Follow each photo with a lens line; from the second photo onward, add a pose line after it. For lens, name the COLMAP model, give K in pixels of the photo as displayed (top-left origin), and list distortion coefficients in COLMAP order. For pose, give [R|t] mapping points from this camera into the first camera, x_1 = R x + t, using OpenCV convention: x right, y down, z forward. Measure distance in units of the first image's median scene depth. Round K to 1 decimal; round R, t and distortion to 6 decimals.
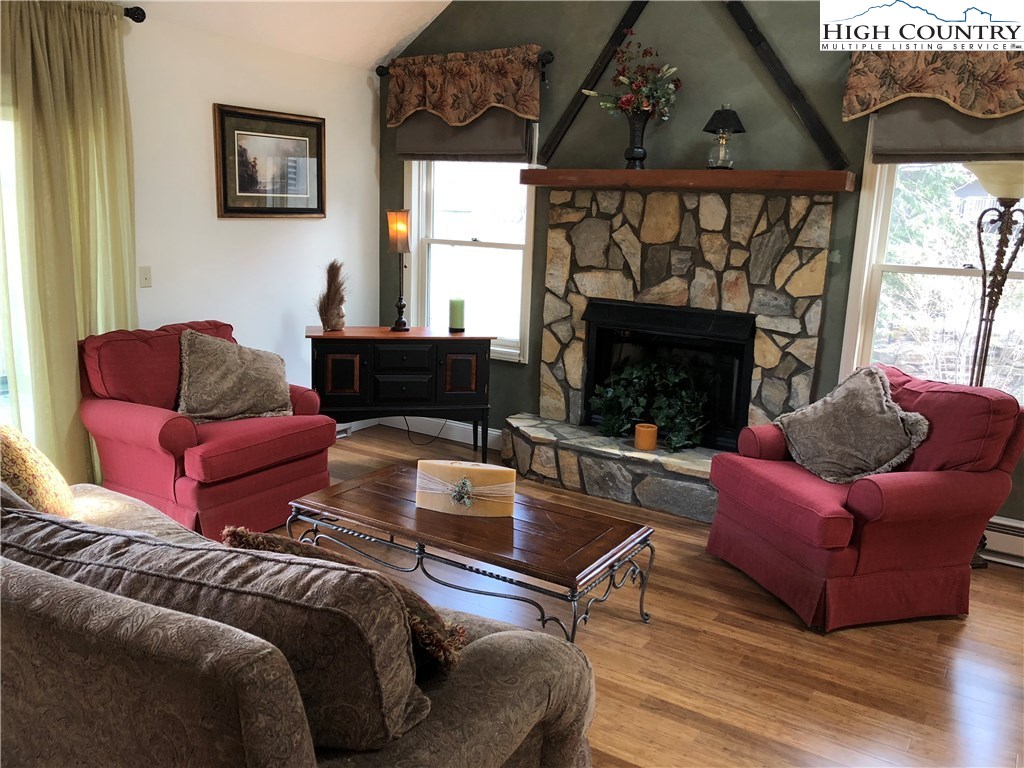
lens RADIAL K [[839.3, 0, 512.0], [0, 839.3, 386.0], [0, 0, 1]] dist [0.028162, -0.010011]
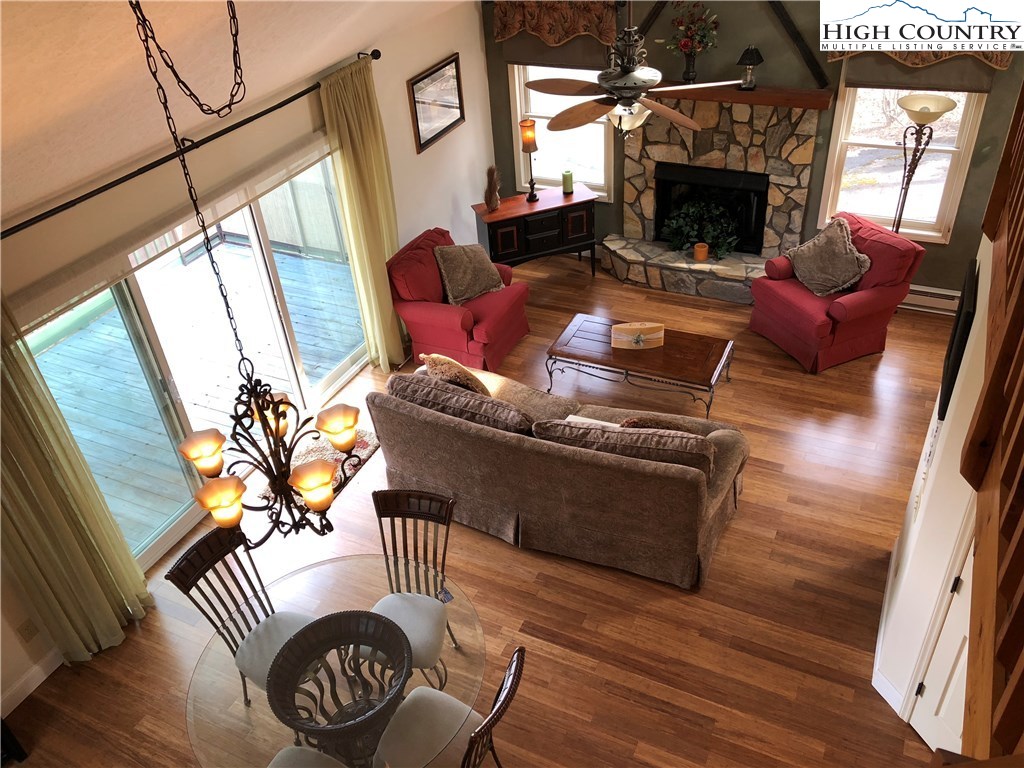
lens RADIAL K [[839.3, 0, 510.2], [0, 839.3, 383.0], [0, 0, 1]] dist [0.028162, -0.010011]
pose [[0.987584, -0.154454, 0.028674, -0.303631], [0.129433, 0.903468, 0.408648, -0.441965], [-0.089023, -0.399863, 0.912241, -0.577600]]
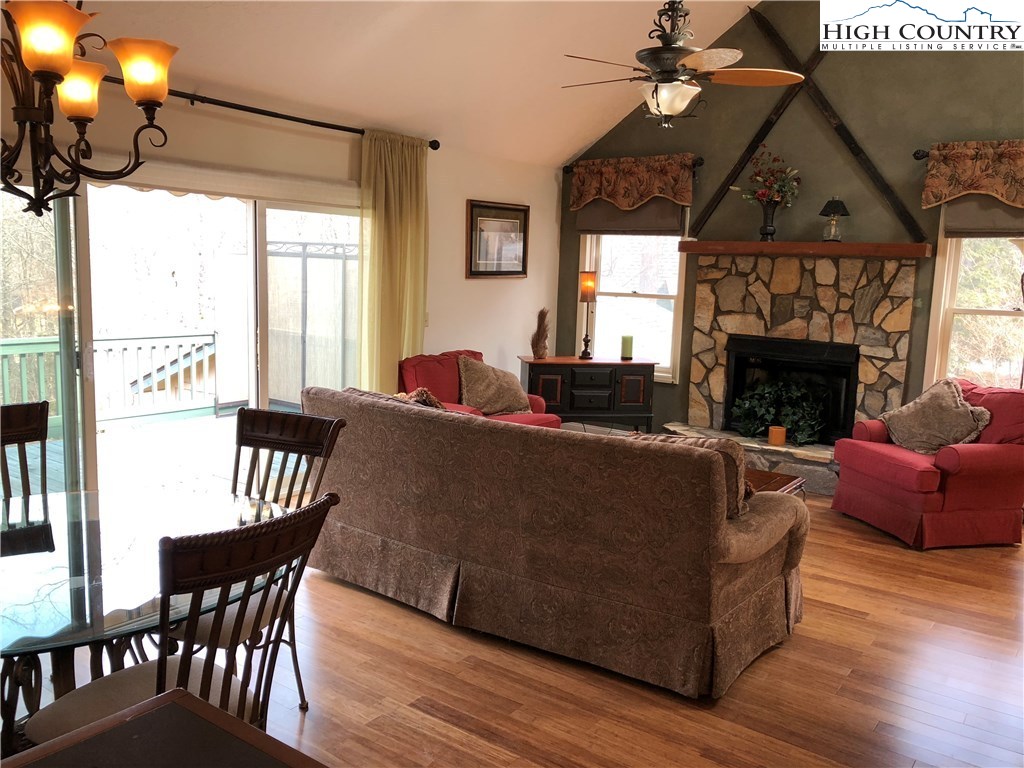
lens RADIAL K [[839.3, 0, 517.5], [0, 839.3, 382.4], [0, 0, 1]] dist [0.028162, -0.010011]
pose [[0.998324, 0.001470, -0.057847, -0.187735], [-0.005176, 0.997938, -0.063975, 0.067149], [0.057633, 0.064168, 0.996274, -0.400658]]
